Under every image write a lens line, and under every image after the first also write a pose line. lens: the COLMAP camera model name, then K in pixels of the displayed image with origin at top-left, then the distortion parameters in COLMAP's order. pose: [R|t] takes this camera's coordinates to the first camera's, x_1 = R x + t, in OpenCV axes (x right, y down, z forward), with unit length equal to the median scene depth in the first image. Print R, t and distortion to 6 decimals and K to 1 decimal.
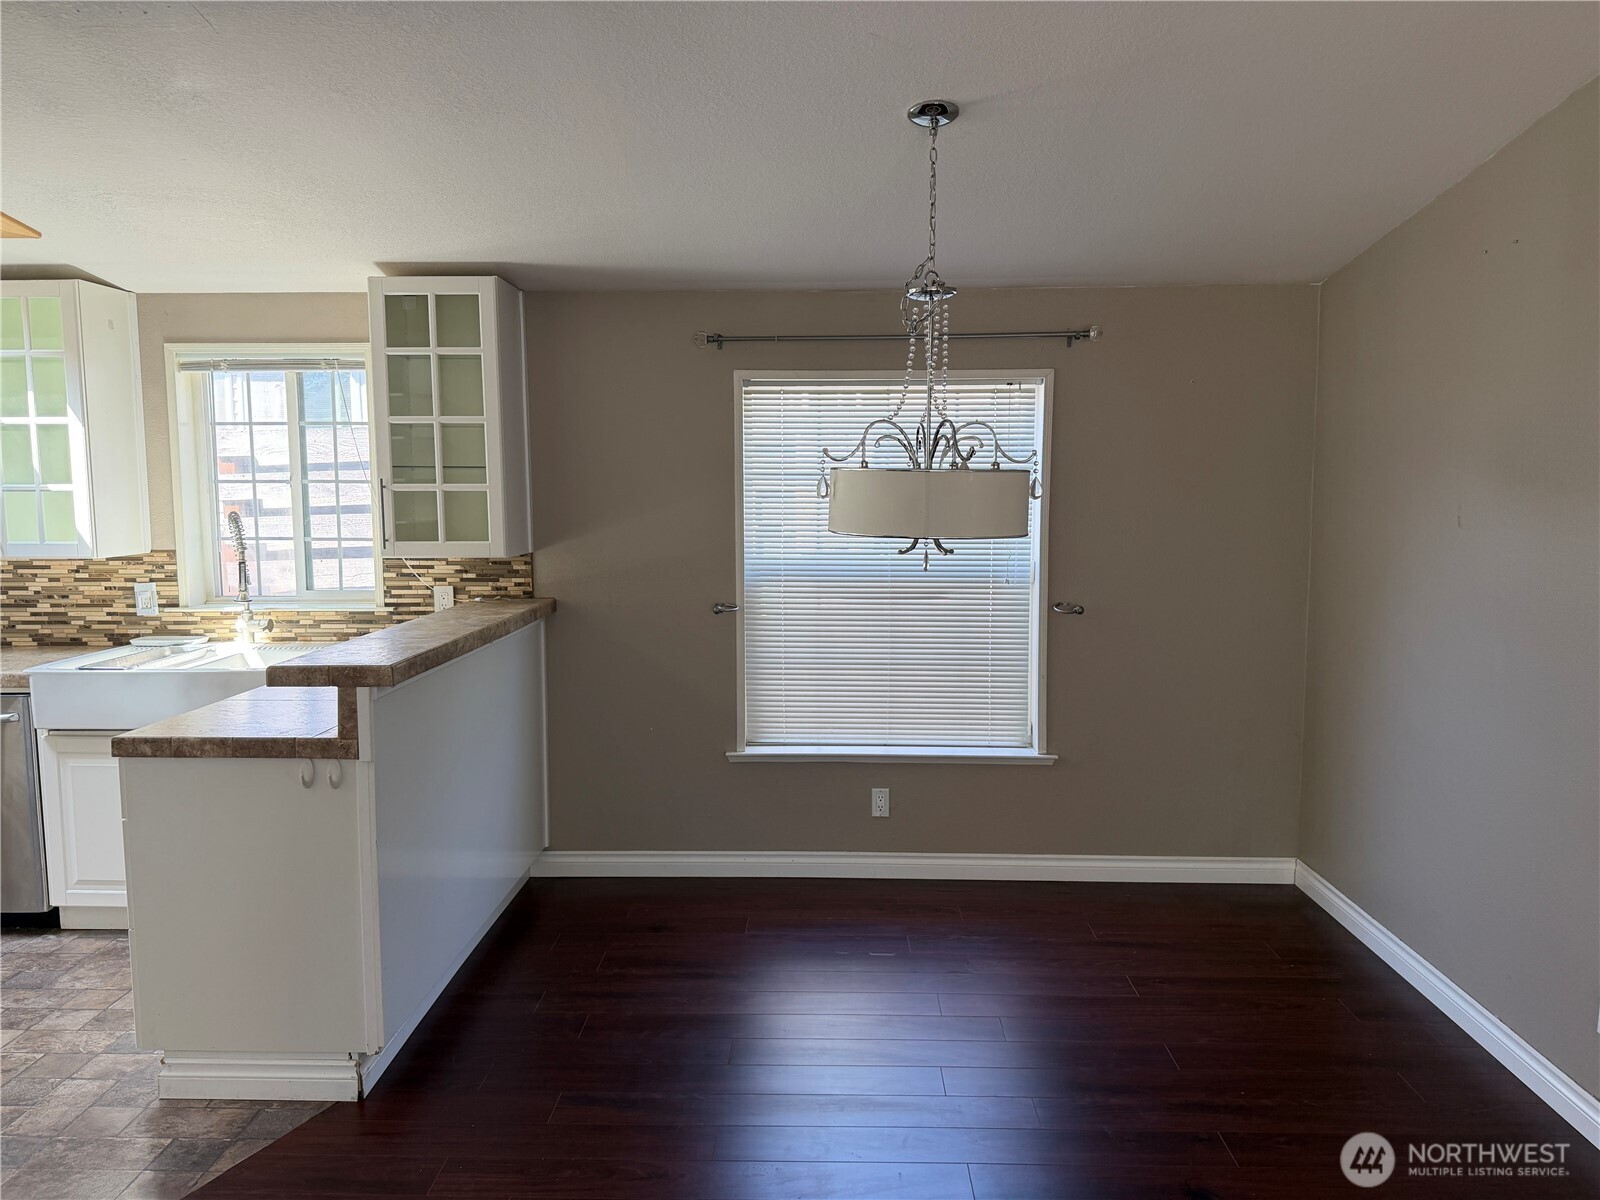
lens RADIAL K [[1121.6, 0, 801.4], [0, 1121.6, 601.8], [0, 0, 1]] dist [0.024314, -0.006548]
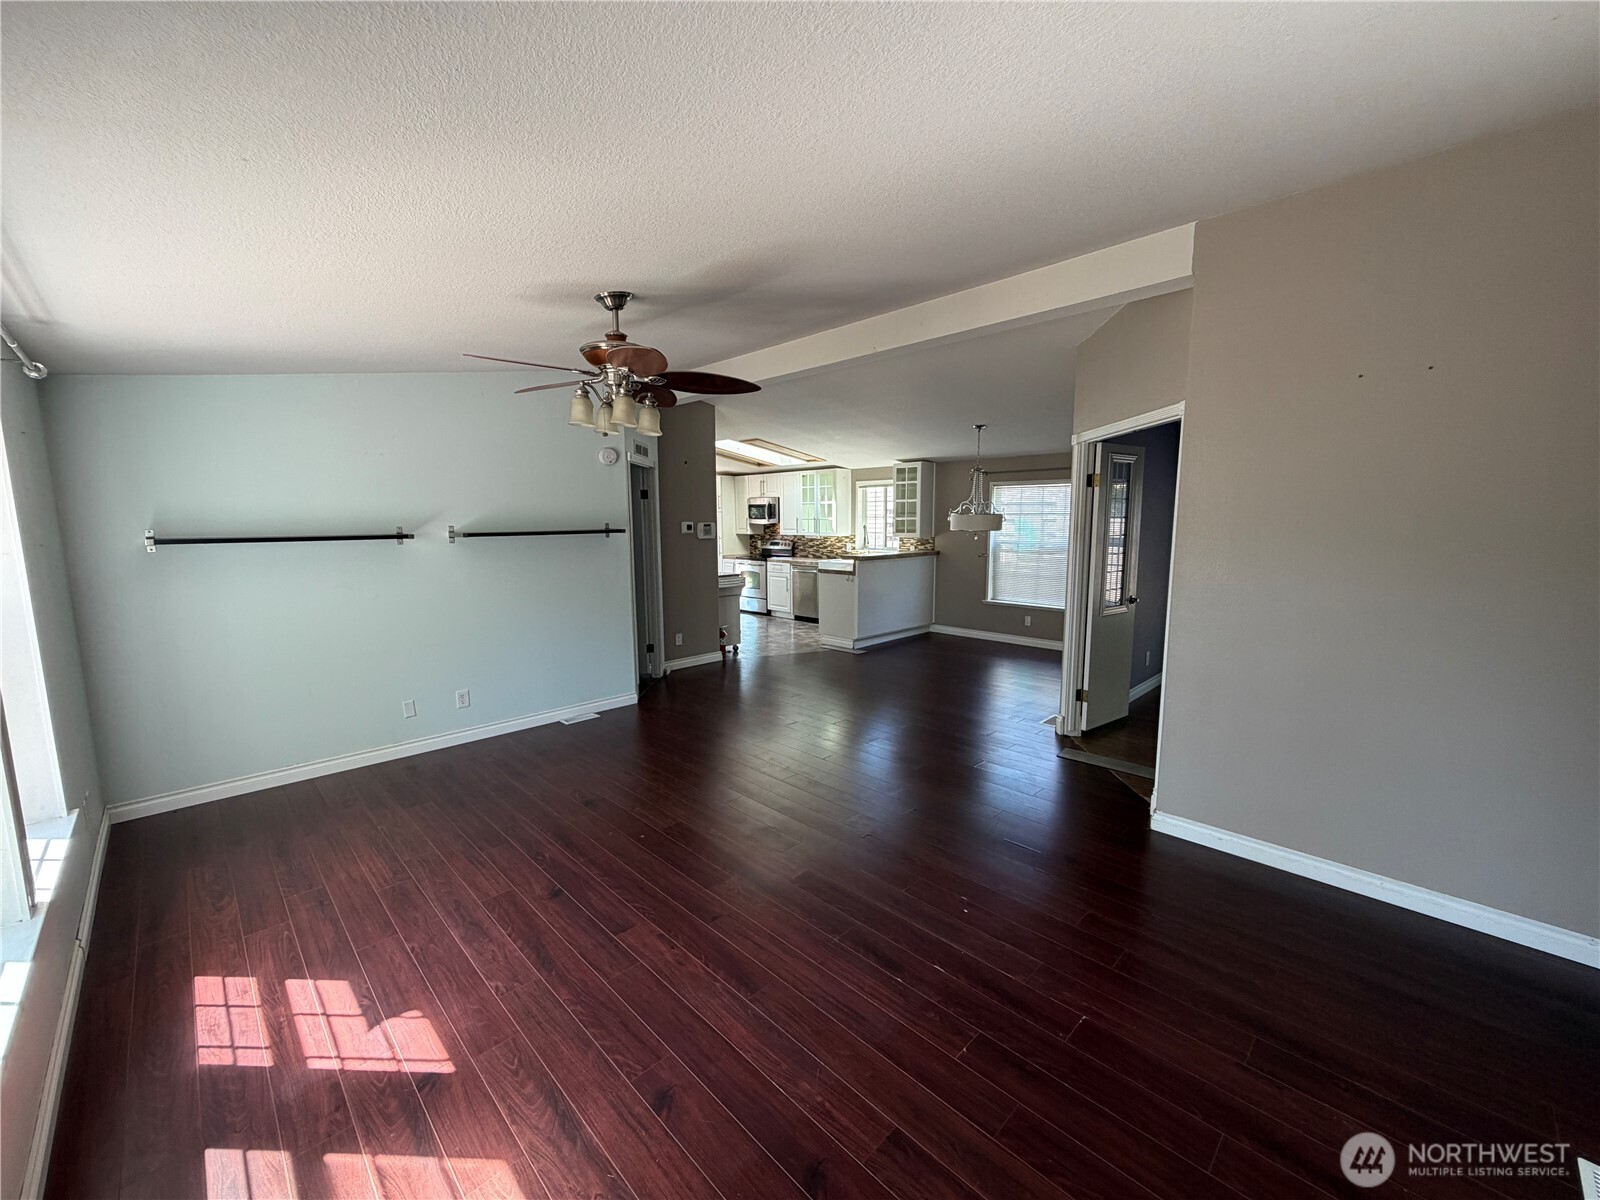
lens RADIAL K [[638.2, 0, 795.9], [0, 638.2, 600.8], [0, 0, 1]] dist [0.000262, 0.000002]
pose [[0.724170, 0.090313, -0.683682, 0.821674], [-0.070634, 0.995887, 0.056738, 0.070726], [0.685994, 0.007203, 0.727571, -0.732955]]
